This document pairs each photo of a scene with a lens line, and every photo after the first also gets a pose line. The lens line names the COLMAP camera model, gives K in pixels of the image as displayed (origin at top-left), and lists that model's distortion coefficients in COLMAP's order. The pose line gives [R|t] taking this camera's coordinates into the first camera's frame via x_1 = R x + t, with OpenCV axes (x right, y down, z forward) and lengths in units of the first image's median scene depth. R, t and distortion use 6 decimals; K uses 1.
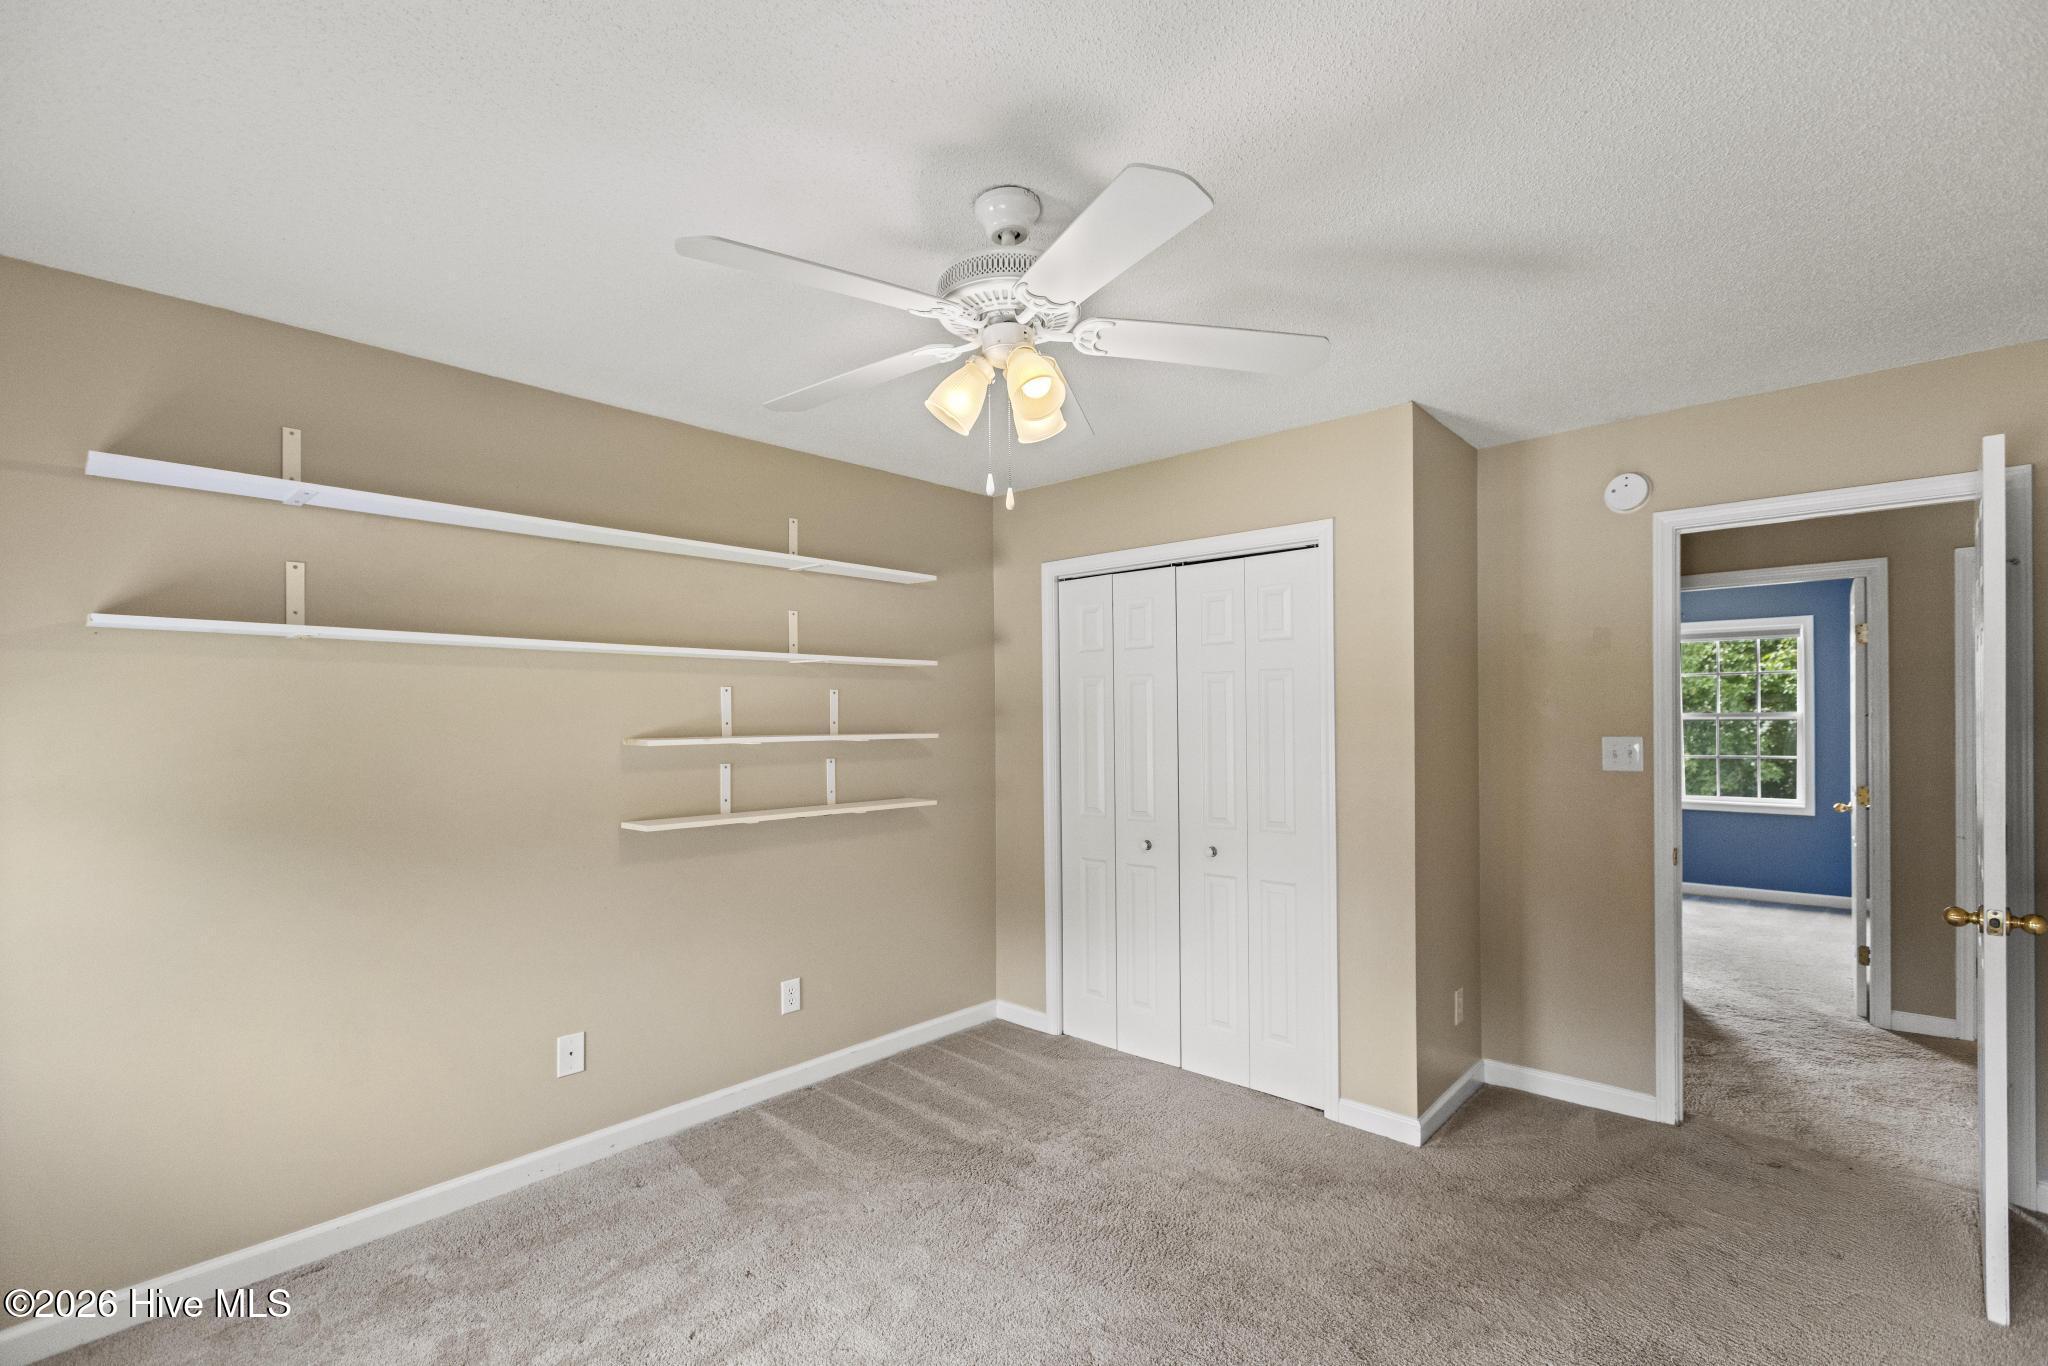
lens RADIAL K [[913.0, 0, 1025.3], [0, 913.0, 691.7], [0, 0, 1]] dist [0.001848, 0.000524]
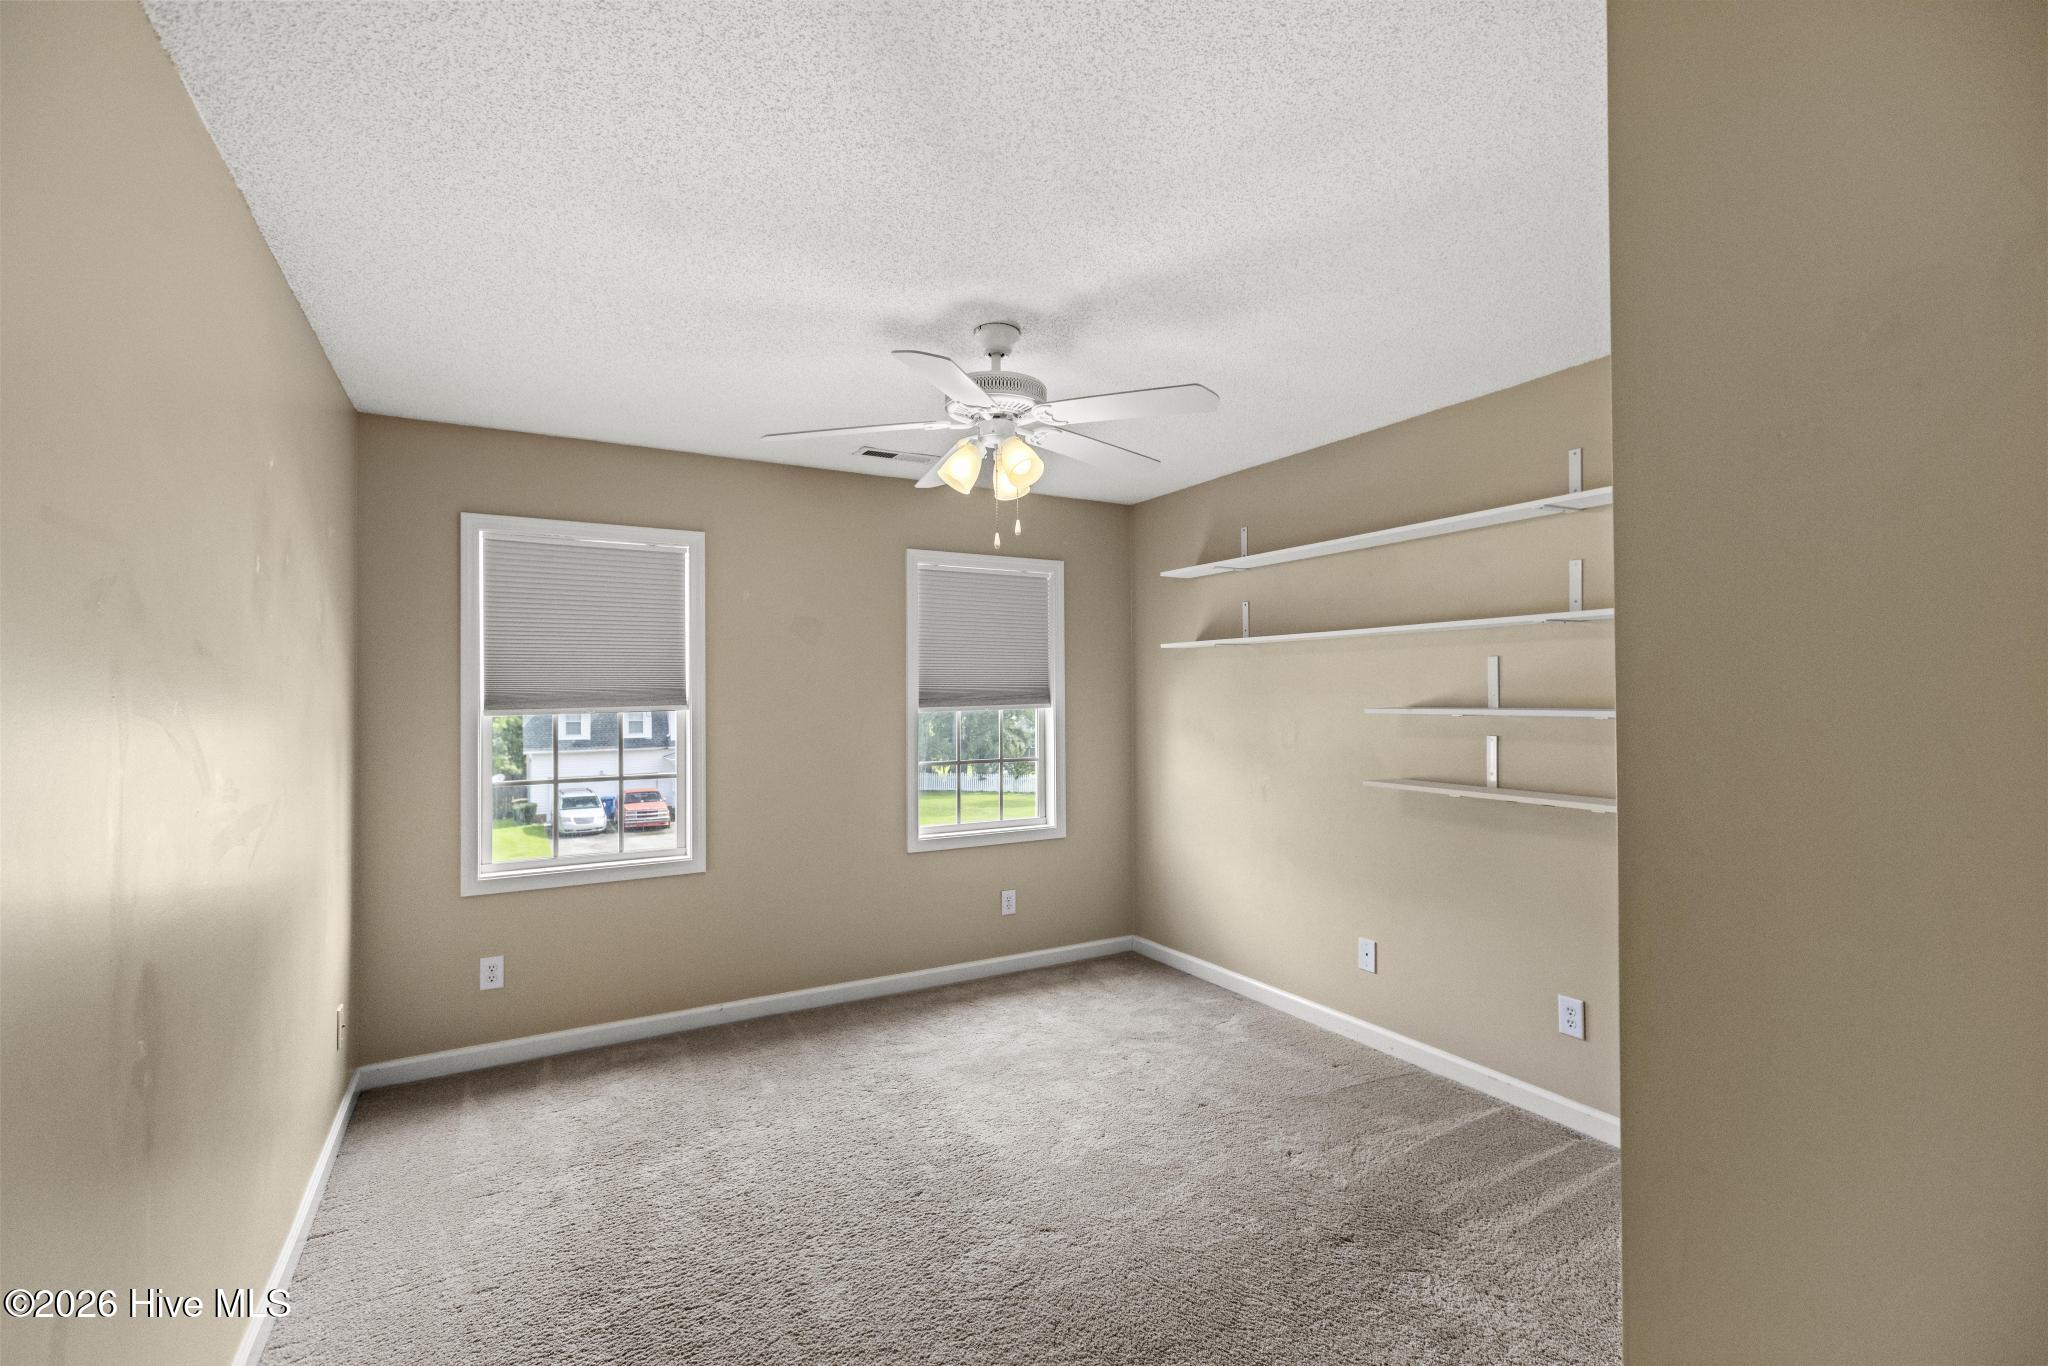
lens RADIAL K [[913.0, 0, 1033.3], [0, 913.0, 691.2], [0, 0, 1]] dist [0.001848, 0.000524]
pose [[-0.312835, -0.002141, -0.949805, 0.770079], [0.022250, 0.999707, -0.009582, 0.030372], [0.949547, -0.024130, -0.312695, 0.874943]]
